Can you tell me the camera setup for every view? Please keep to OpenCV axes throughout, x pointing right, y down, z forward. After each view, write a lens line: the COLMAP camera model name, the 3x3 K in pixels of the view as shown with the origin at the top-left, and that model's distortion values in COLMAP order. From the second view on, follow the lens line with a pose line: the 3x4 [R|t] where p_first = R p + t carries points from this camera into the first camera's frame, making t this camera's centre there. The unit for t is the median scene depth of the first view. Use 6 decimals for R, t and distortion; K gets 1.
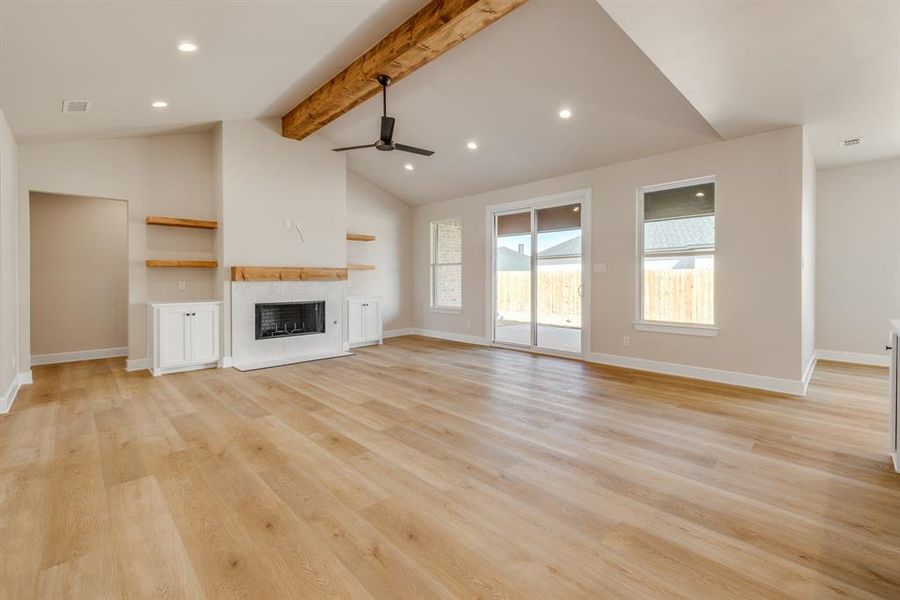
lens RADIAL K [[379.2, 0, 448.4], [0, 379.2, 284.2], [0, 0, 1]] dist [0.002509, 0.000081]
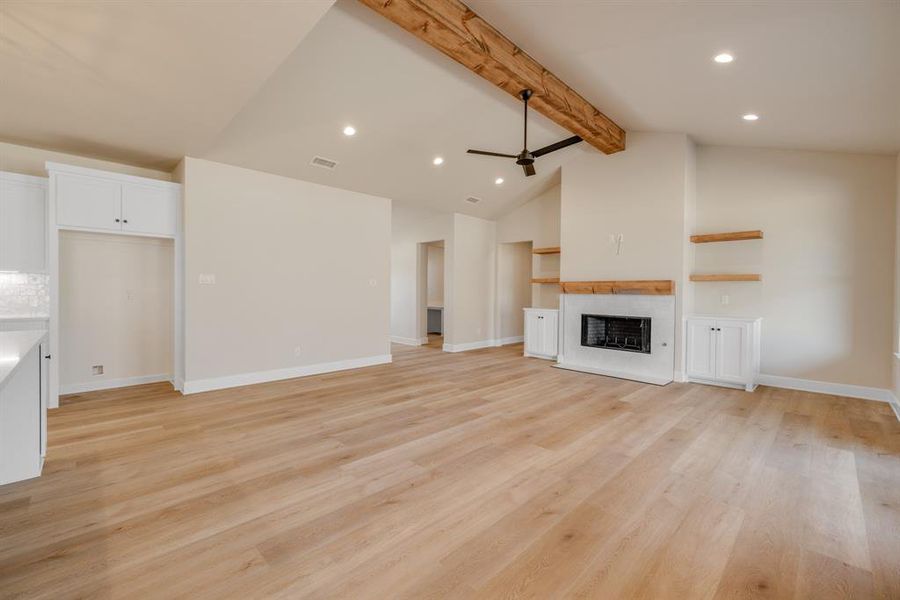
lens RADIAL K [[379.2, 0, 447.6], [0, 379.2, 293.0], [0, 0, 1]] dist [0.002509, 0.000081]
pose [[0.008534, 0.007782, -0.999933, 0.949247], [-0.023151, 0.999703, 0.007582, -0.016665], [0.999696, 0.023085, 0.008711, 0.894270]]
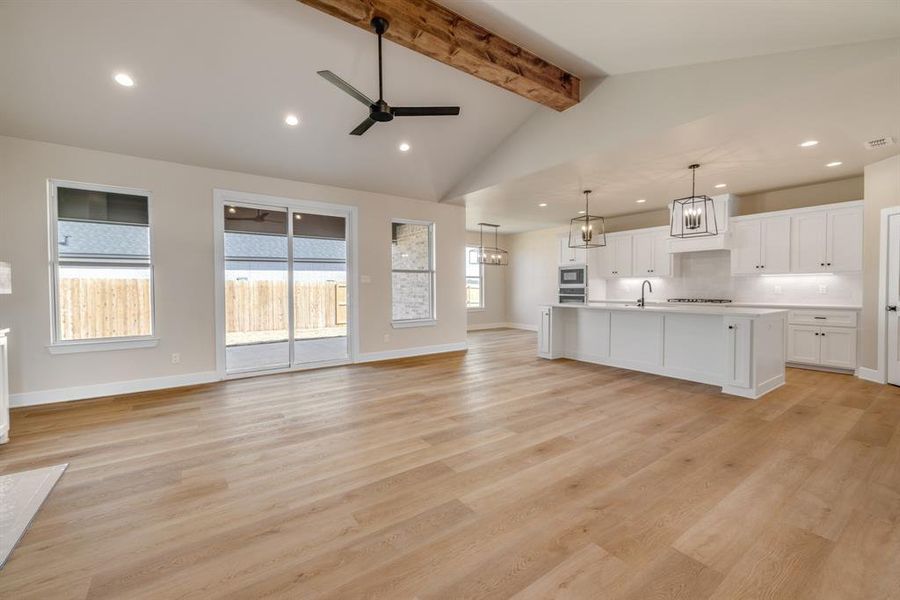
lens RADIAL K [[379.2, 0, 447.2], [0, 379.2, 297.3], [0, 0, 1]] dist [0.002509, 0.000081]
pose [[0.149663, -0.023336, 0.988462, -1.022830], [0.019358, 0.999599, 0.020668, -0.010036], [-0.988548, 0.016041, 0.150054, 0.855357]]
